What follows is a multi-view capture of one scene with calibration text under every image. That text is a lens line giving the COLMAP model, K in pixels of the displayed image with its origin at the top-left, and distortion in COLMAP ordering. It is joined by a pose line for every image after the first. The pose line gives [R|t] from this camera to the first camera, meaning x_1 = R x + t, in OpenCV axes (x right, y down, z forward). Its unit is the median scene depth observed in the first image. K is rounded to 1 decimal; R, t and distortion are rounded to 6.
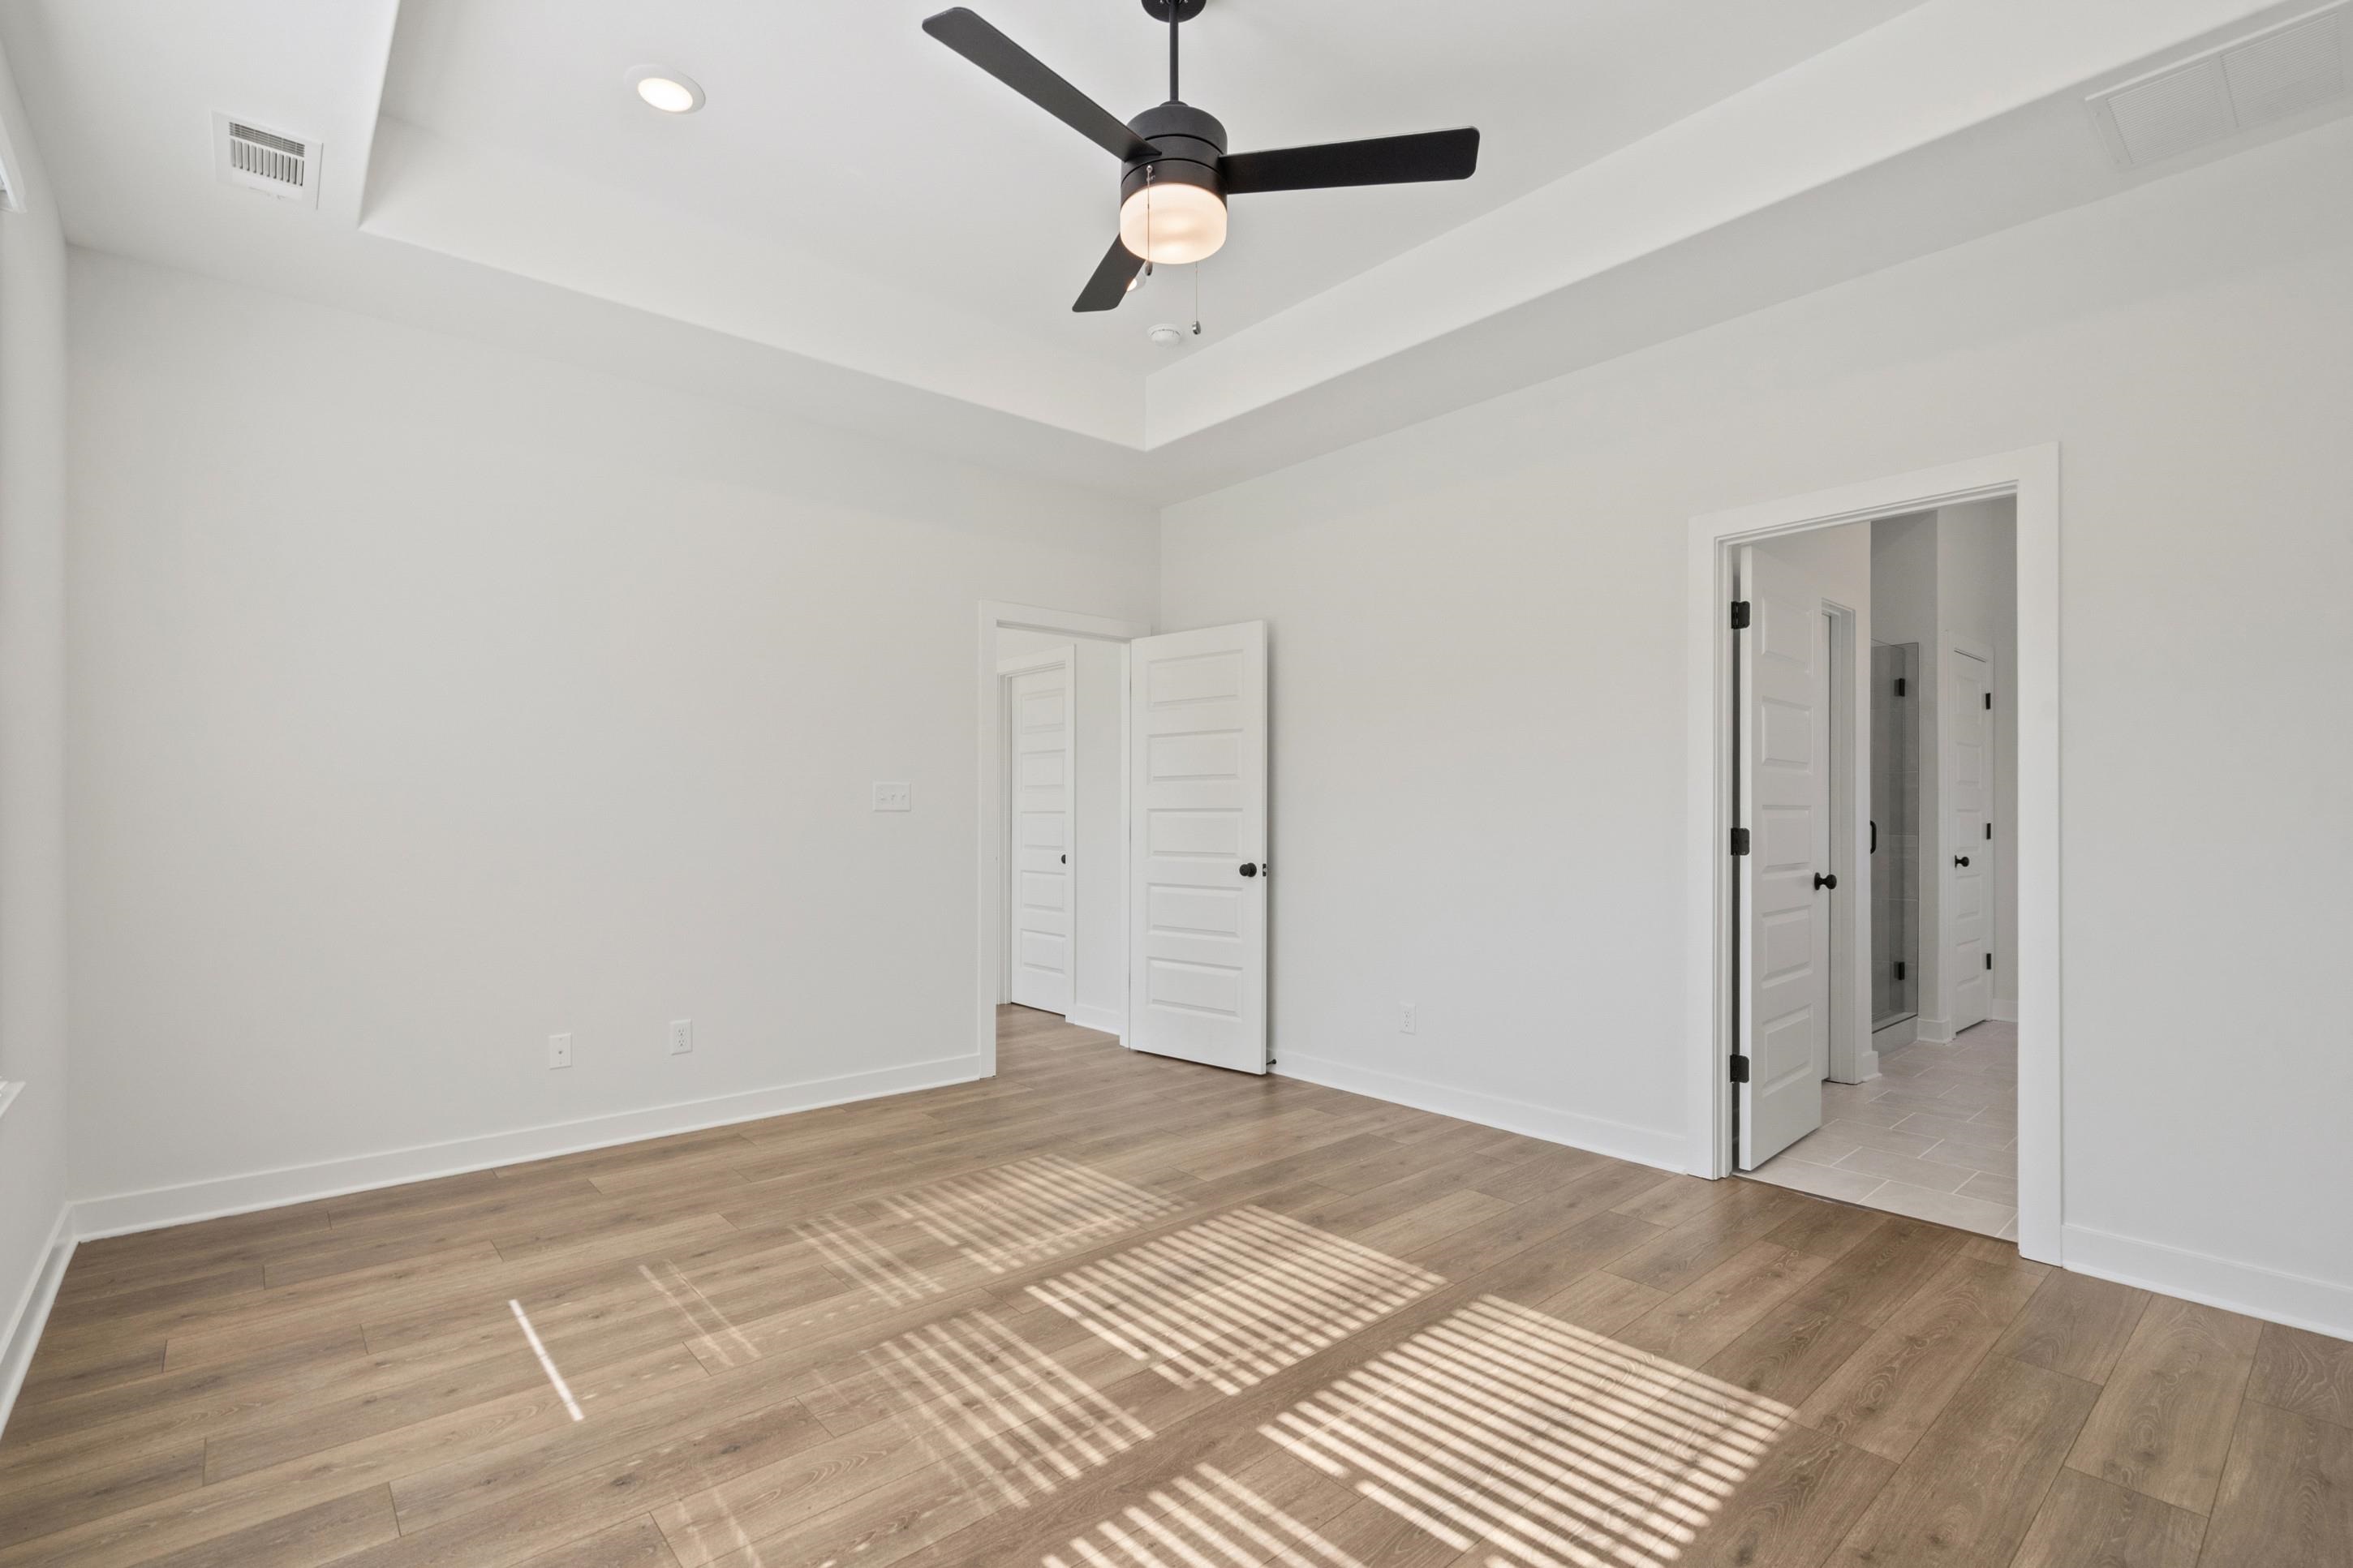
lens RADIAL K [[1070.7, 0, 1175.2], [0, 1070.7, 797.3], [0, 0, 1]] dist [-0.003272, -0.000018]
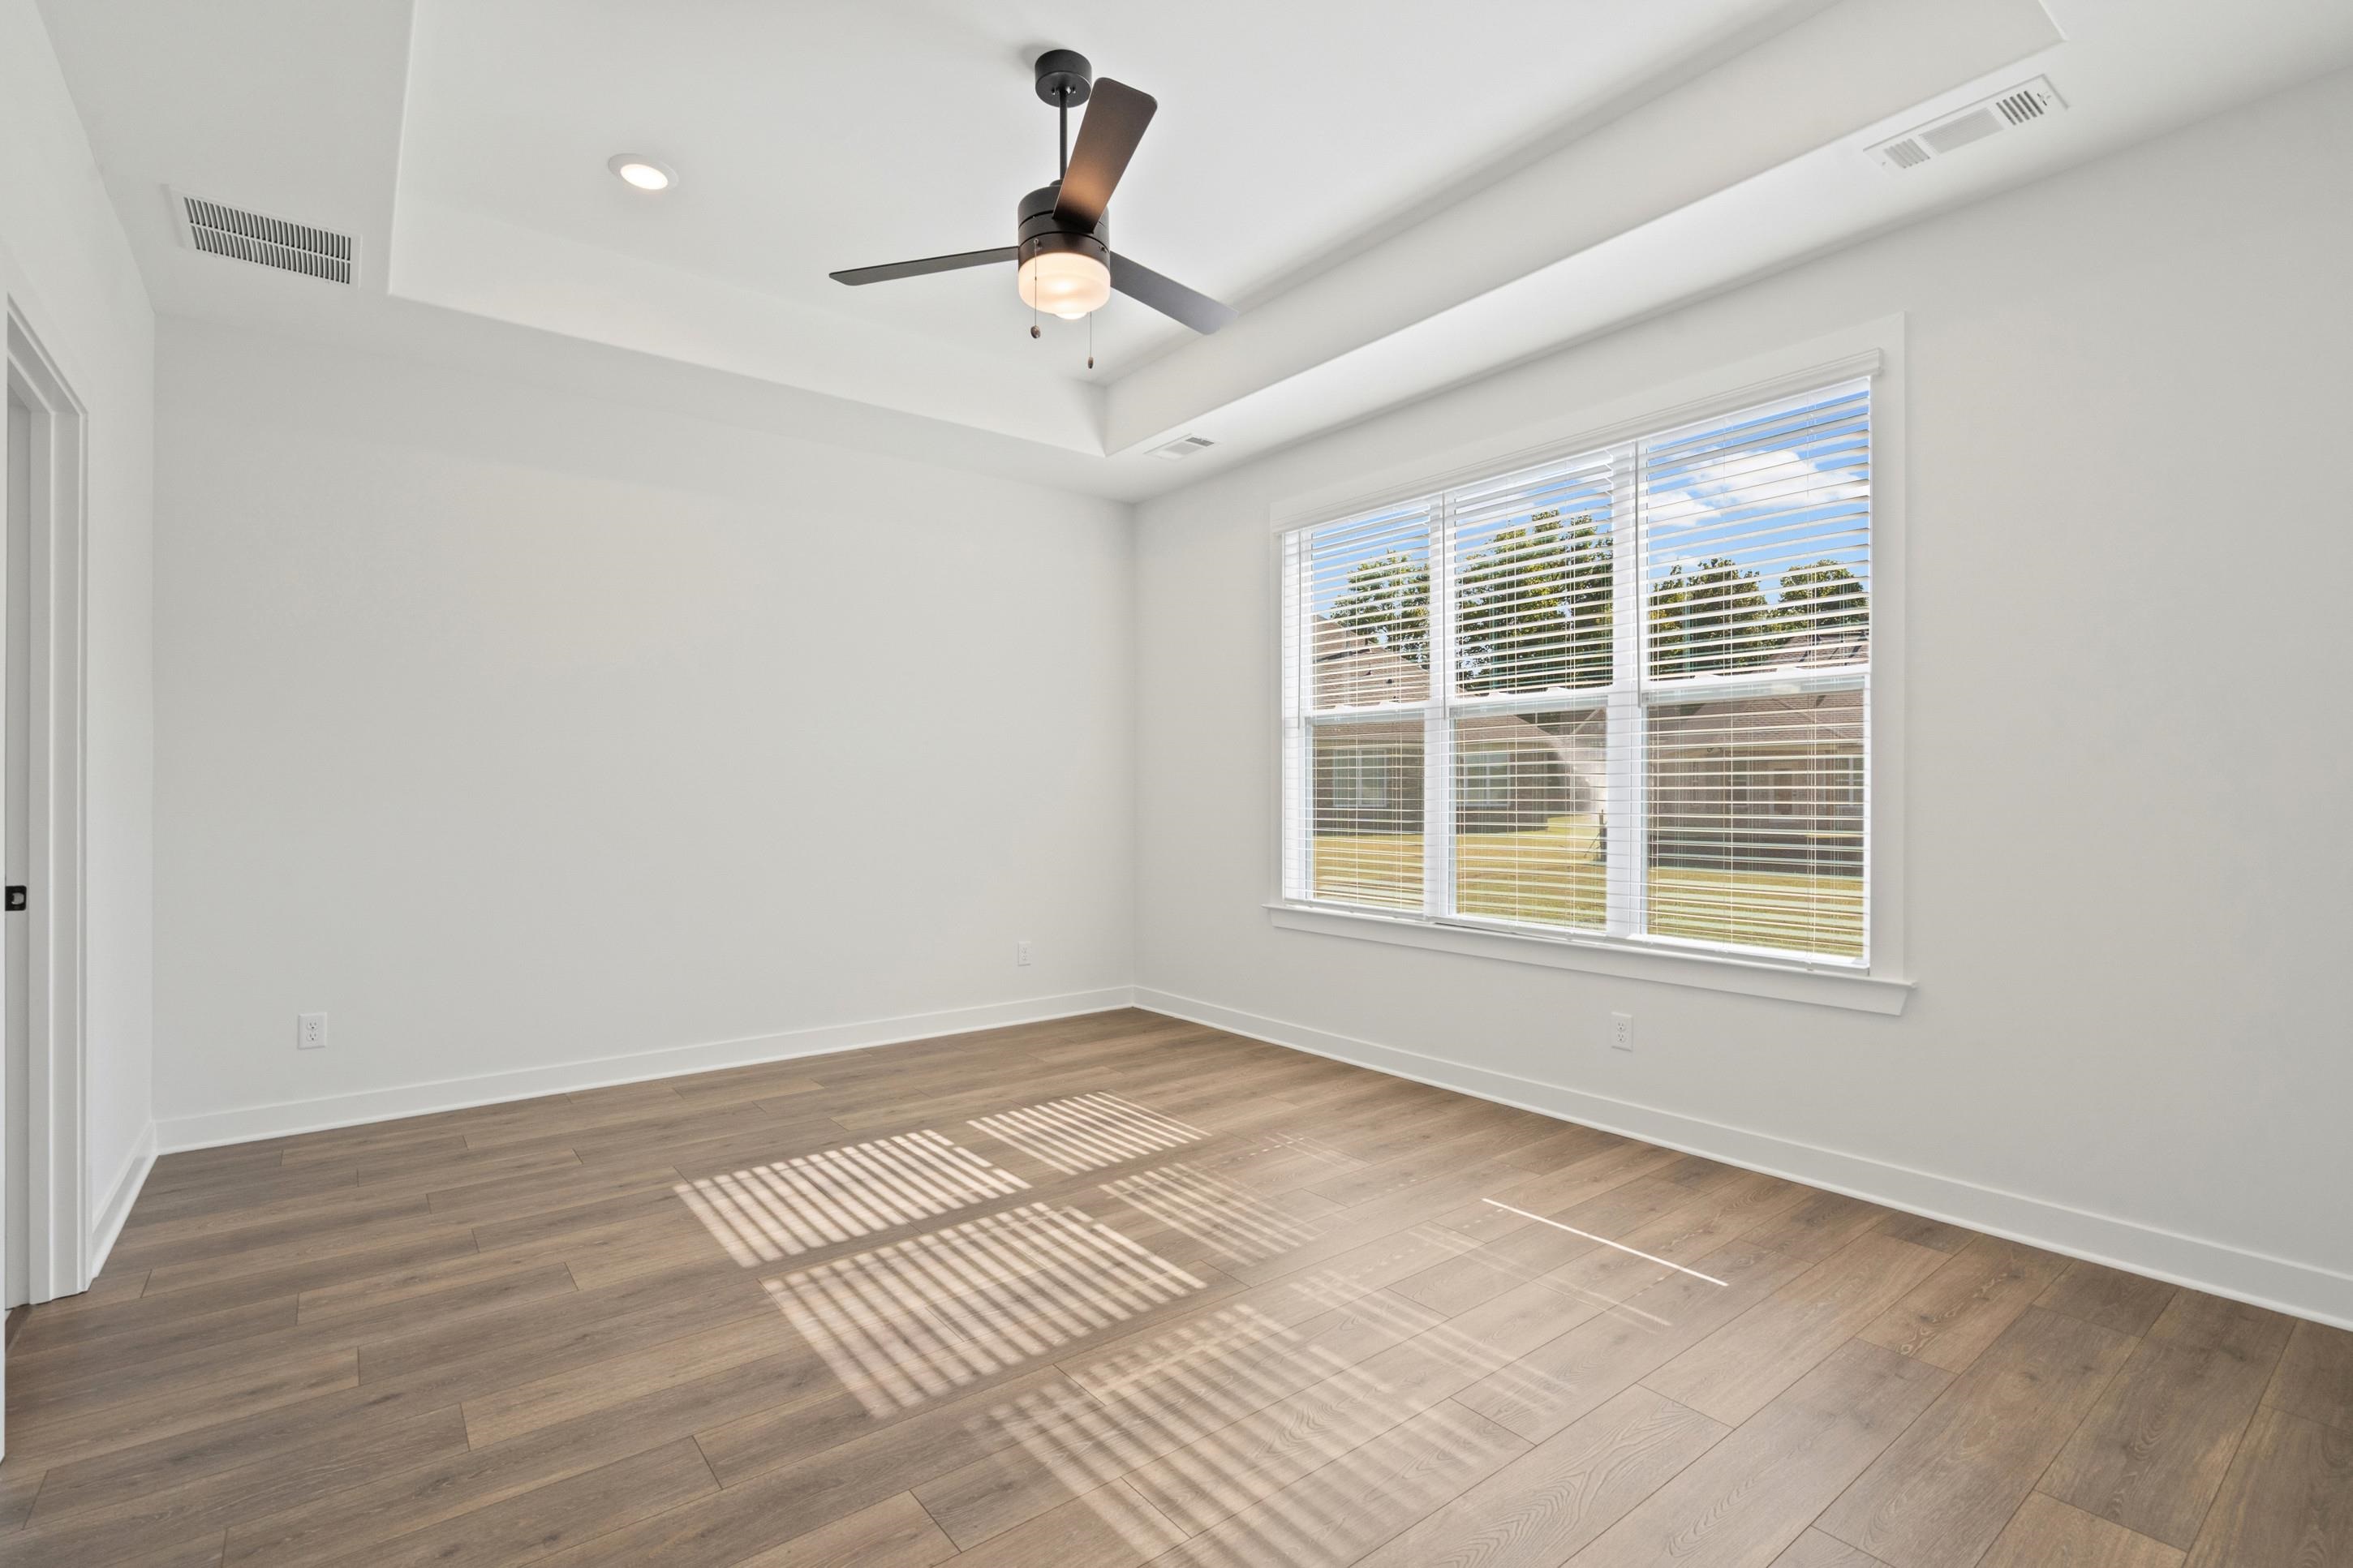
lens RADIAL K [[1070.7, 0, 1185.1], [0, 1070.7, 793.4], [0, 0, 1]] dist [-0.003272, -0.000018]
pose [[-0.999164, 0.000861, 0.040880, -0.172576], [0.000056, 0.999806, -0.019687, 0.040765], [-0.040889, -0.019668, -0.998970, 2.105684]]
